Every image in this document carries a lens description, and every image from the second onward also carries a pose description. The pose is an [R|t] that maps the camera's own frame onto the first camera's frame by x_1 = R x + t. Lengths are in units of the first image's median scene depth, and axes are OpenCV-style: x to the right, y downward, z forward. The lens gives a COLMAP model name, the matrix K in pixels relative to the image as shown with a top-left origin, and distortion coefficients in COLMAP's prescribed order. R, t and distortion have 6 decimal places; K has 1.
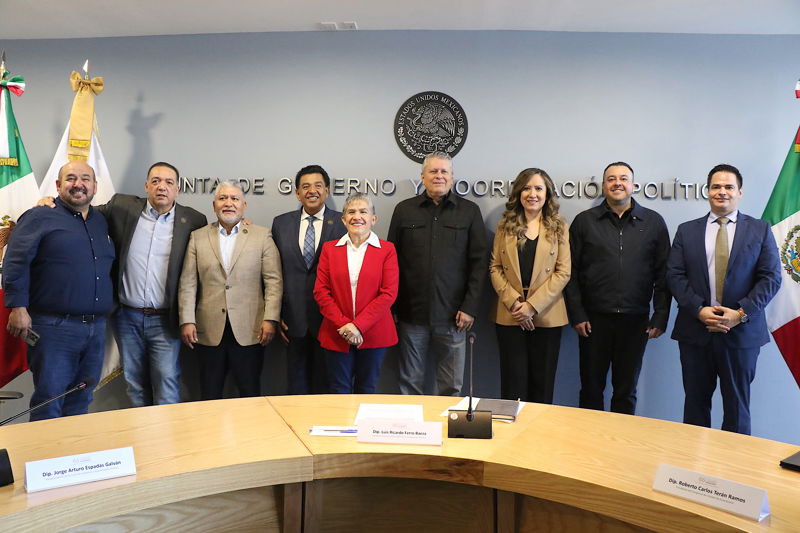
lens RADIAL K [[660.7, 0, 395.3], [0, 660.7, 270.4], [0, 0, 1]] dist [-0.165288, 0.129103]
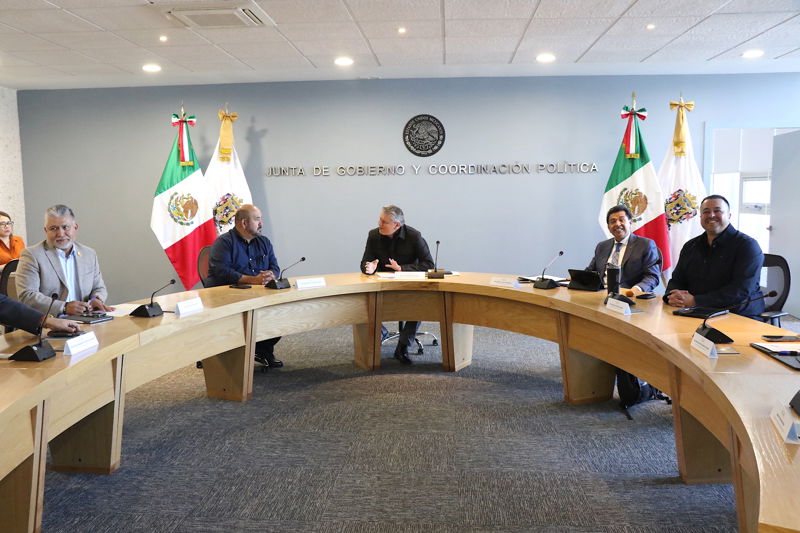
lens RADIAL K [[743.3, 0, 393.4], [0, 743.3, 277.9], [0, 0, 1]] dist [-0.066120, 0.000000]
pose [[0.999548, -0.025844, -0.015338, -0.006952], [0.026998, 0.996385, 0.080545, -0.000744], [0.013201, -0.080923, 0.996633, -1.011625]]
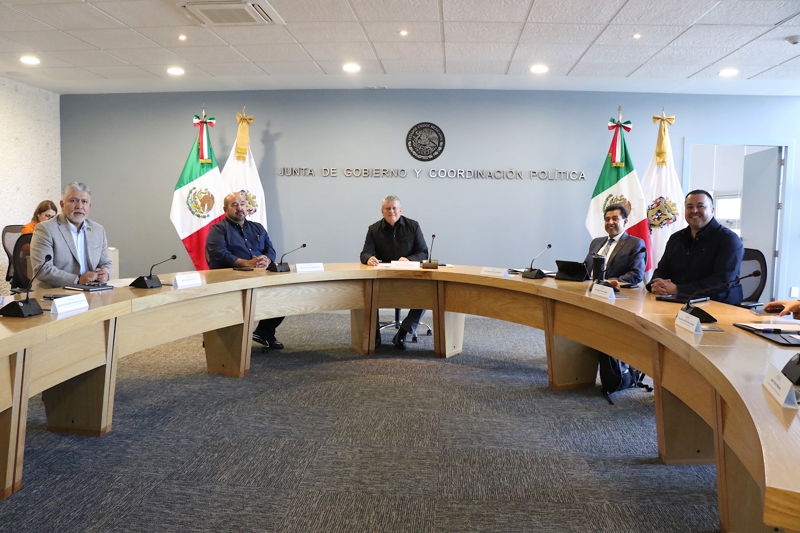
lens RADIAL K [[660.7, 0, 394.9], [0, 660.7, 273.4], [0, 0, 1]] dist [-0.165288, 0.129103]
pose [[0.999609, 0.003724, -0.027703, 0.019717], [-0.002180, 0.998454, 0.055543, 0.056084], [0.027867, -0.055461, 0.998072, -0.911500]]
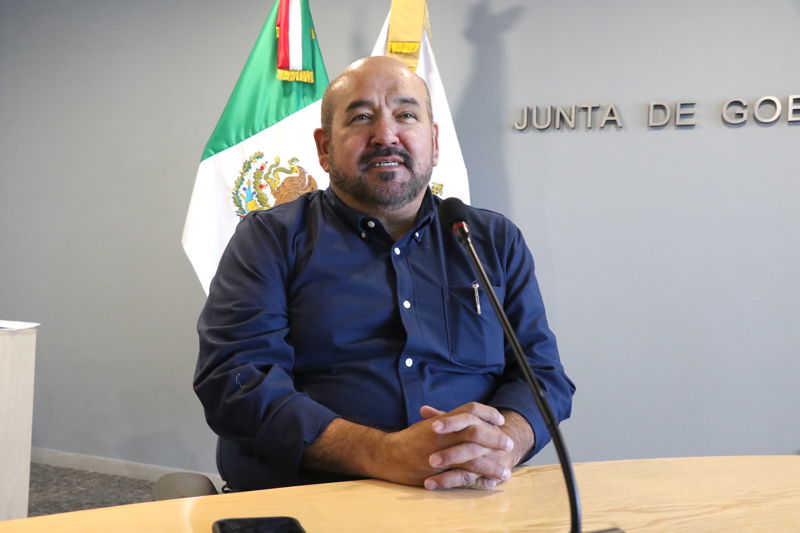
lens RADIAL K [[837.2, 0, 400.3], [0, 837.2, 264.8], [0, 0, 1]] dist [0.005553, 0.000000]
pose [[0.947738, 0.010365, -0.318880, -0.215839], [-0.033493, 0.997182, -0.067132, 0.070307], [0.317285, 0.074303, 0.945415, 0.207293]]
